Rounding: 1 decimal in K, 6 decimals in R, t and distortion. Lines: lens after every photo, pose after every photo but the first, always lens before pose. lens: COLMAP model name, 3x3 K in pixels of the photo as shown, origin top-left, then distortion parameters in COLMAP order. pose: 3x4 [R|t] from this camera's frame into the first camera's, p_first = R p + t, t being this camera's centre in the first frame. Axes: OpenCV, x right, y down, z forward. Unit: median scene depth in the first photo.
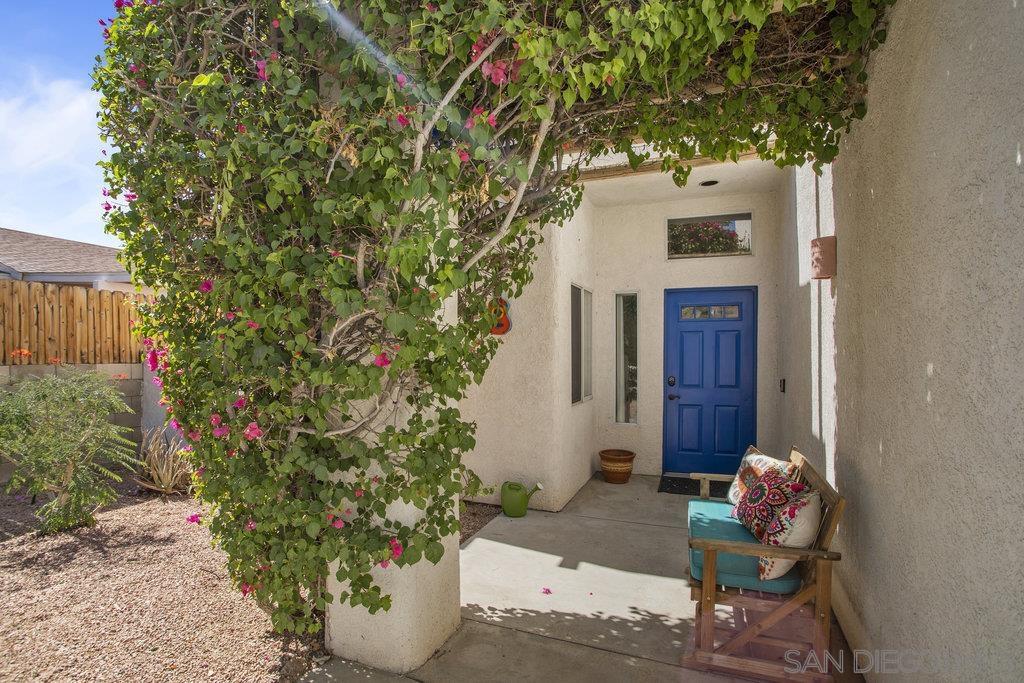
lens RADIAL K [[491.7, 0, 512.4], [0, 491.7, 351.2], [0, 0, 1]] dist [0.000626, 0.000946]
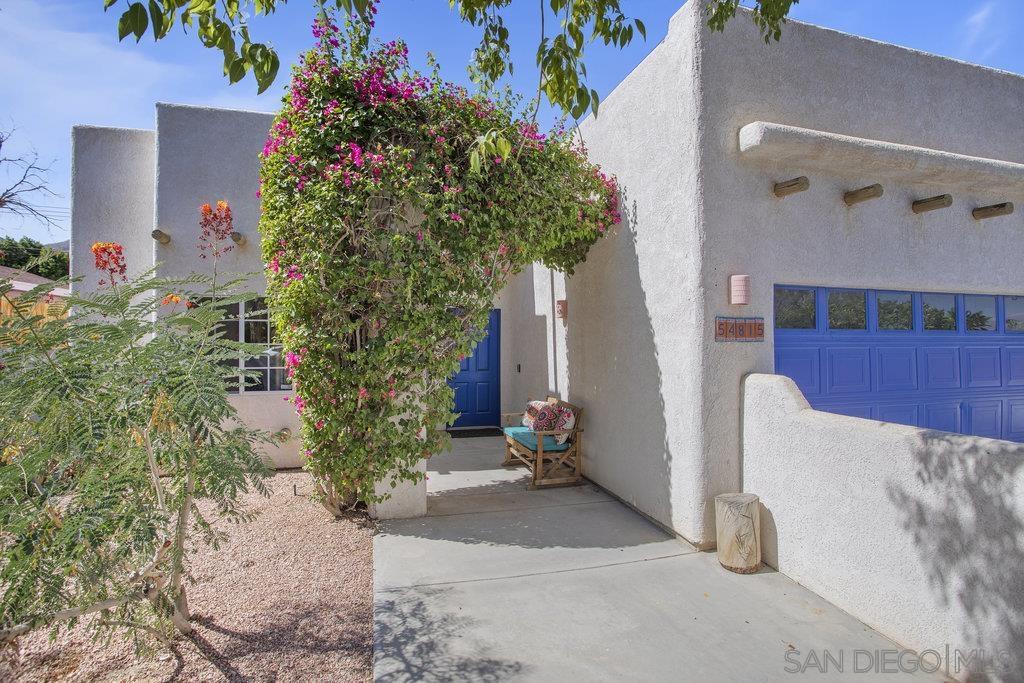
lens RADIAL K [[491.7, 0, 515.7], [0, 491.7, 339.4], [0, 0, 1]] dist [0.000626, 0.000946]
pose [[0.787332, 0.008552, 0.616470, -0.930738], [-0.004840, 0.999959, -0.007690, -0.035677], [-0.616511, 0.003071, 0.787341, -0.642147]]
